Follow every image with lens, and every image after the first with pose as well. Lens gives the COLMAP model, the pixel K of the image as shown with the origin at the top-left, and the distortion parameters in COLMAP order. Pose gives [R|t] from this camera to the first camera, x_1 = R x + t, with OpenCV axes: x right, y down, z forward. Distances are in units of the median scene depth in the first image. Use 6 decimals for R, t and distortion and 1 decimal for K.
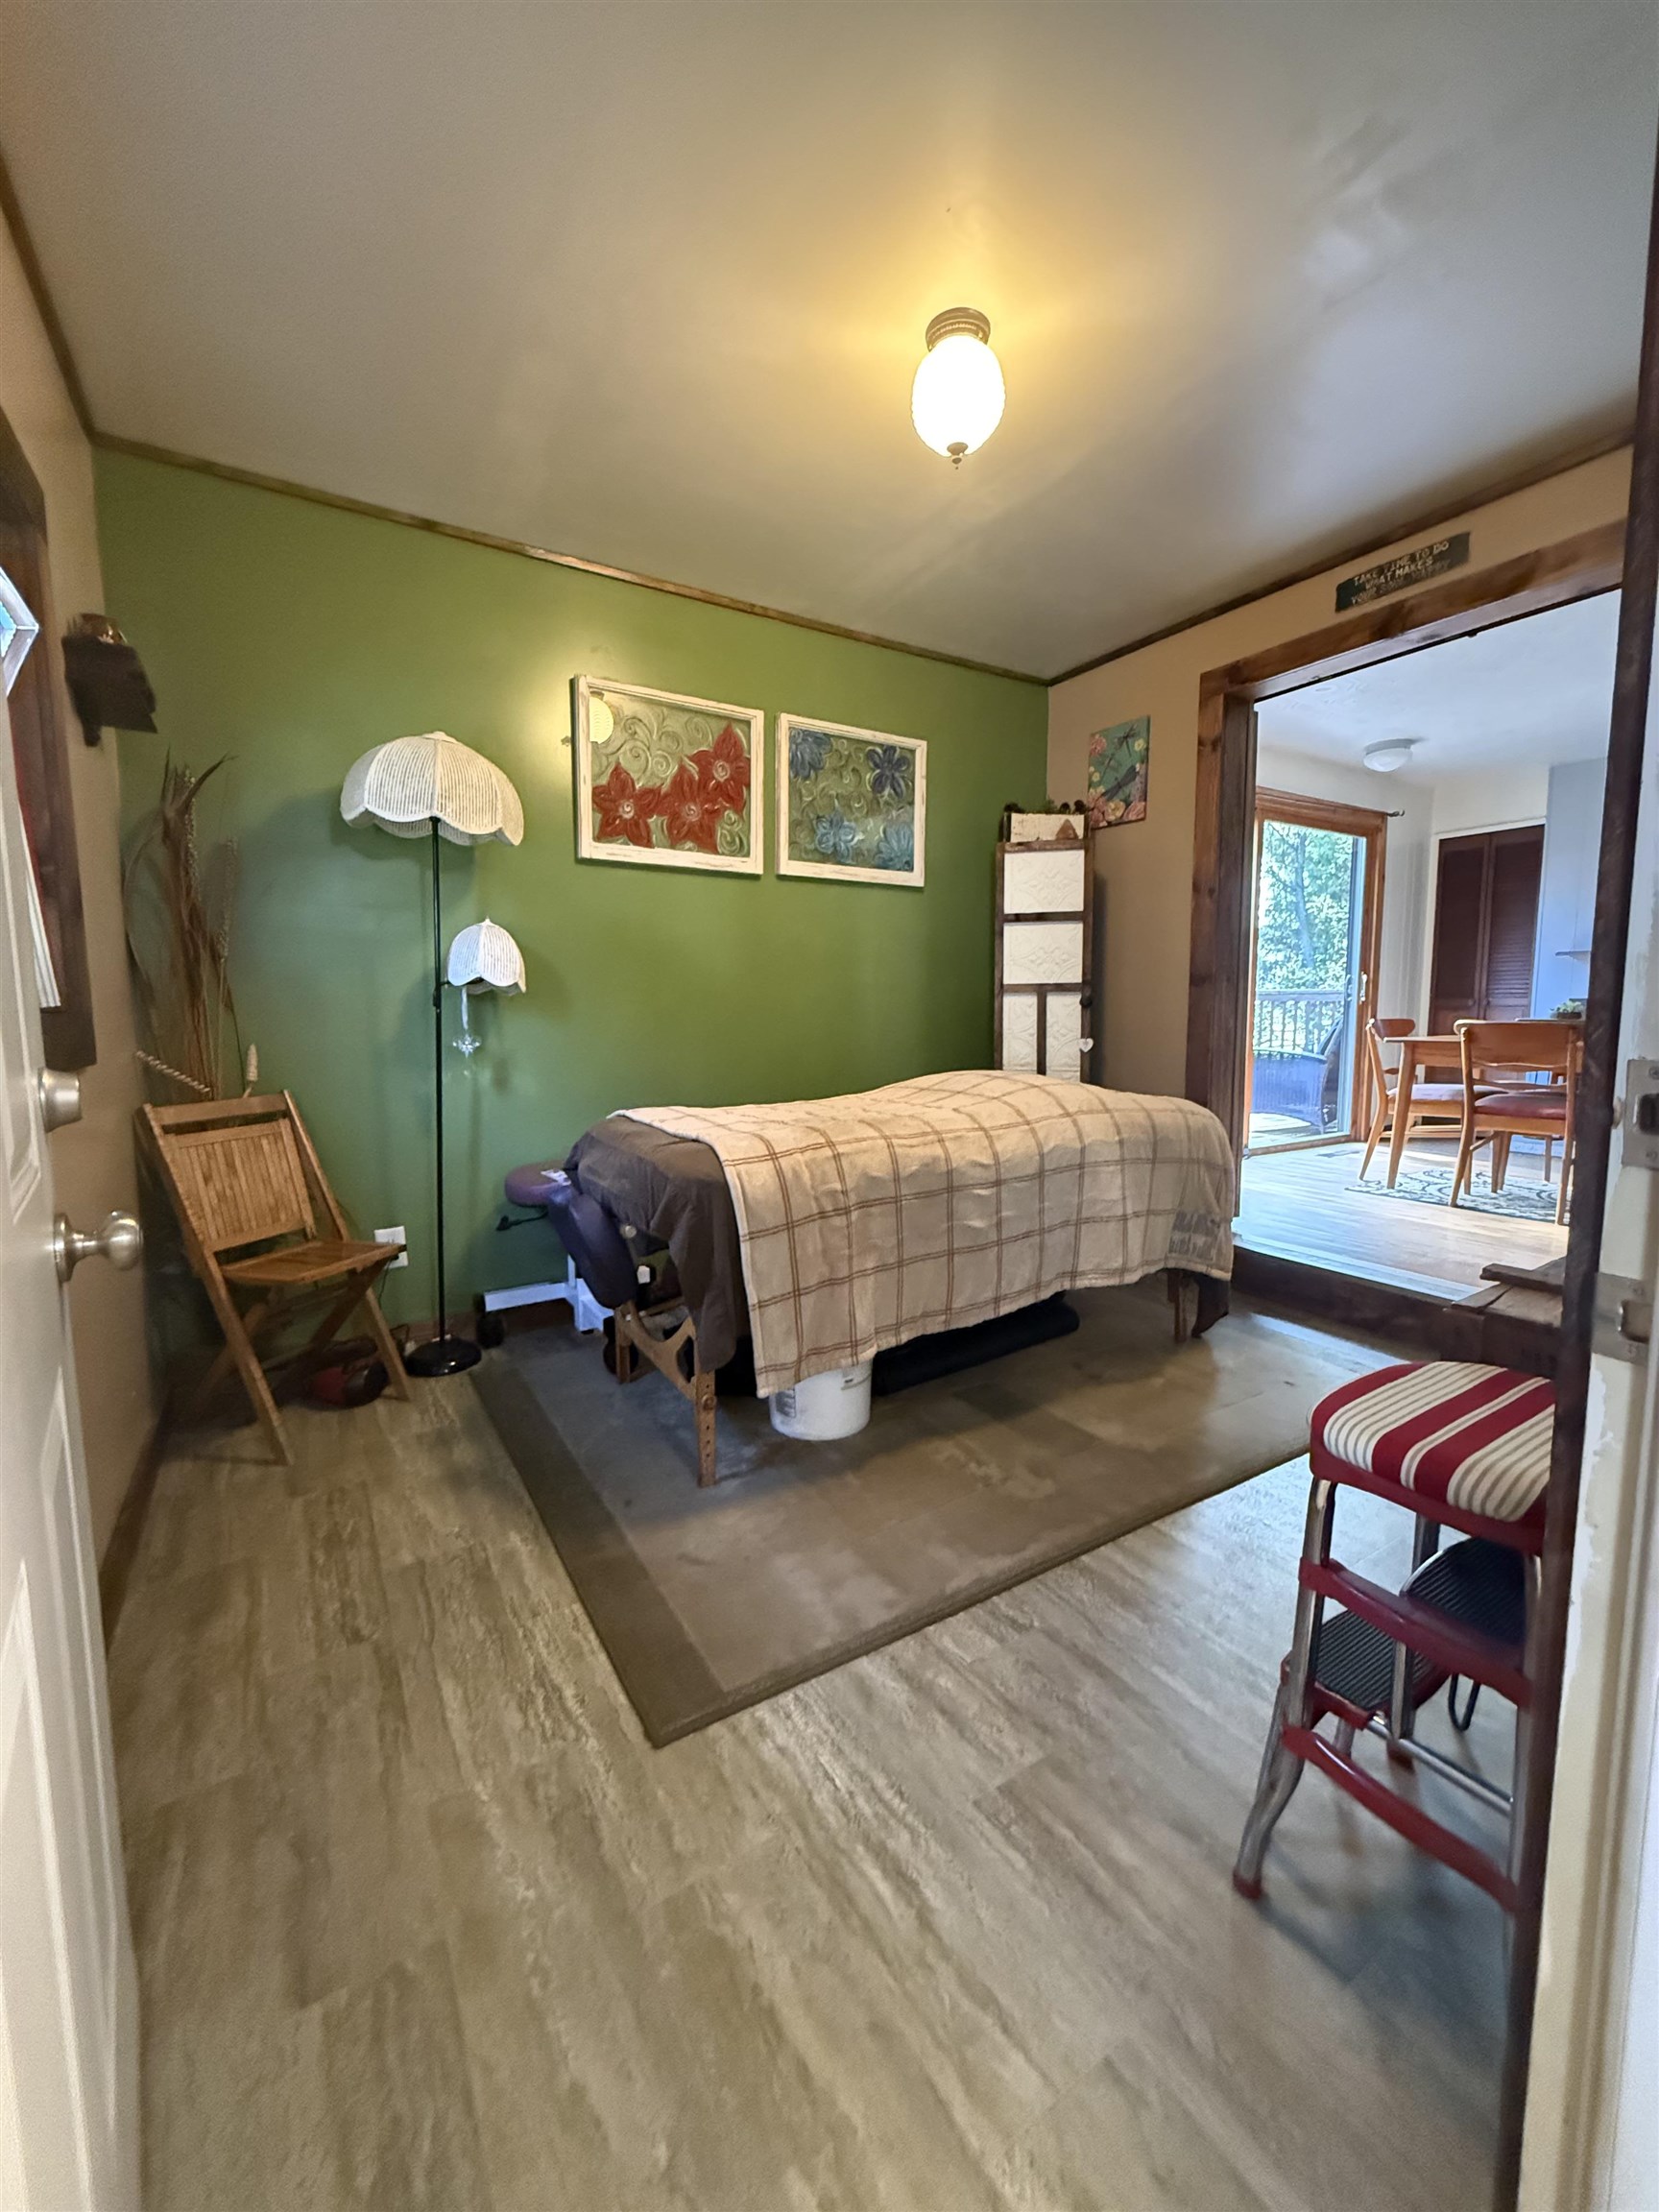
lens RADIAL K [[882.2, 0, 836.2], [0, 882.2, 1093.9], [0, 0, 1]] dist [-0.000142, 0.000563]
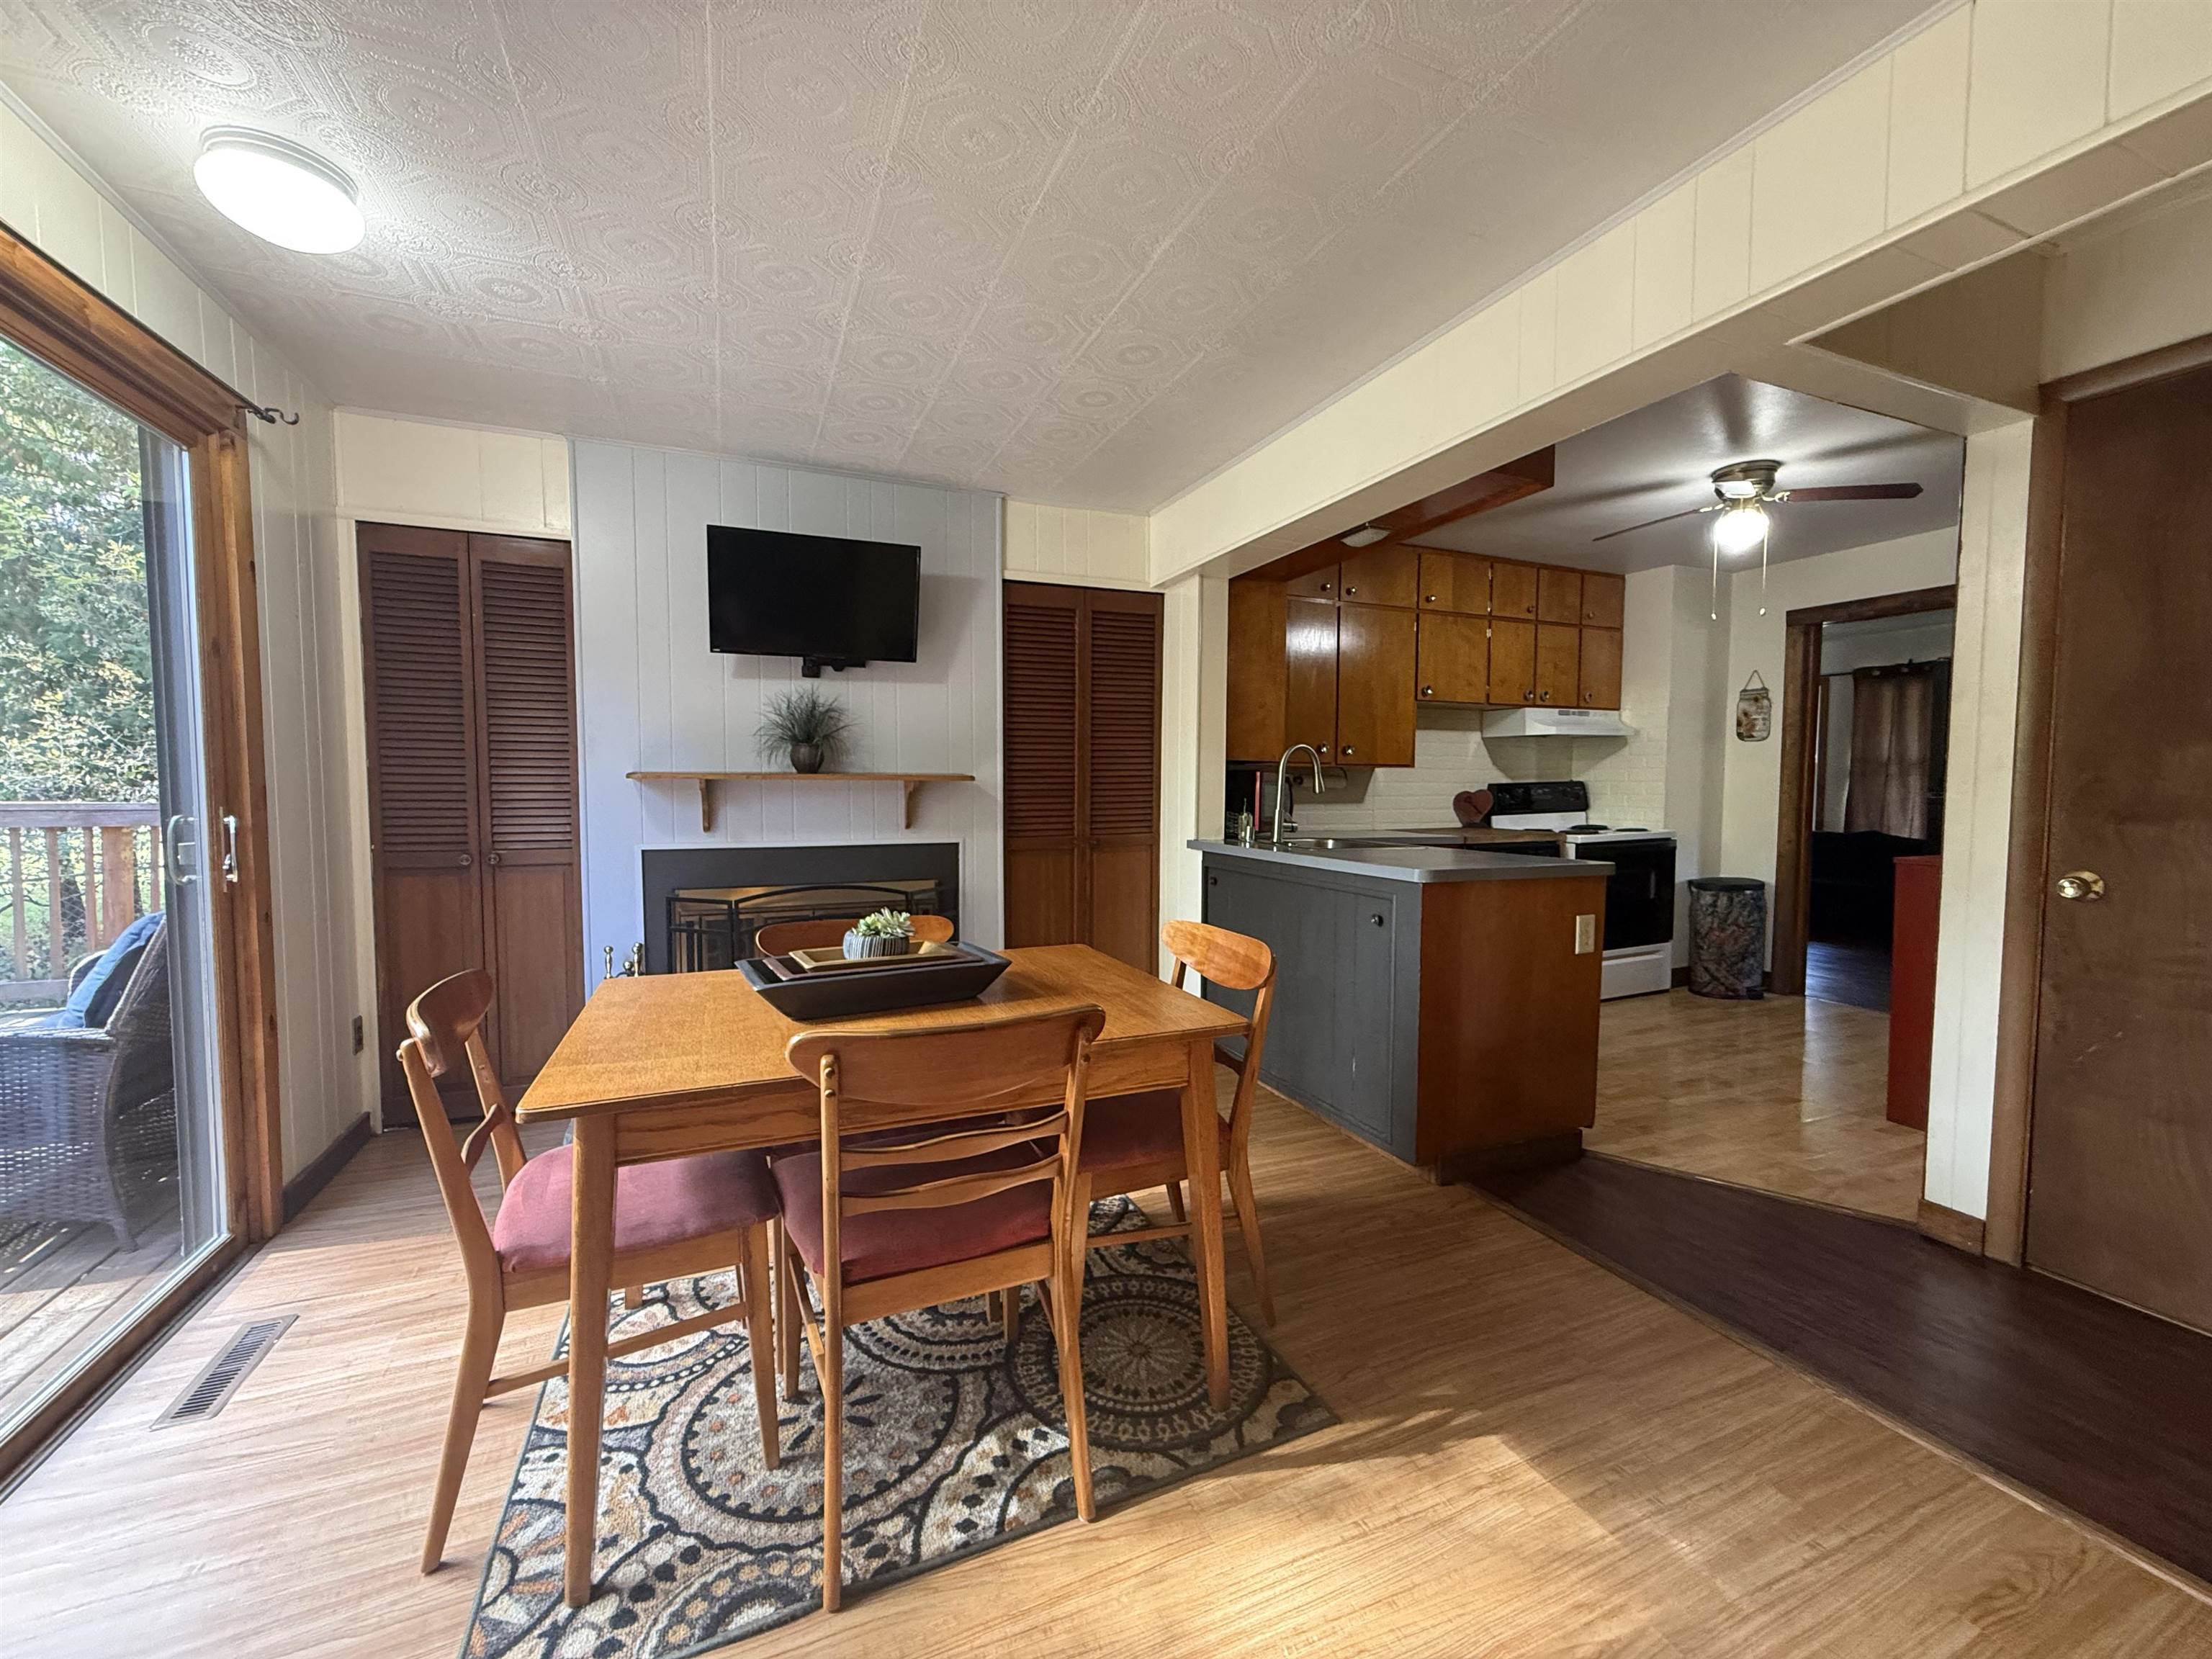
lens RADIAL K [[882.2, 0, 1099.1], [0, 882.2, 828.1], [0, 0, 1]] dist [-0.000142, 0.000563]
pose [[0.160110, -0.041253, 0.986237, 0.509338], [0.089546, 0.995614, 0.027108, -0.186457], [-0.983029, 0.083973, 0.163101, 1.009327]]
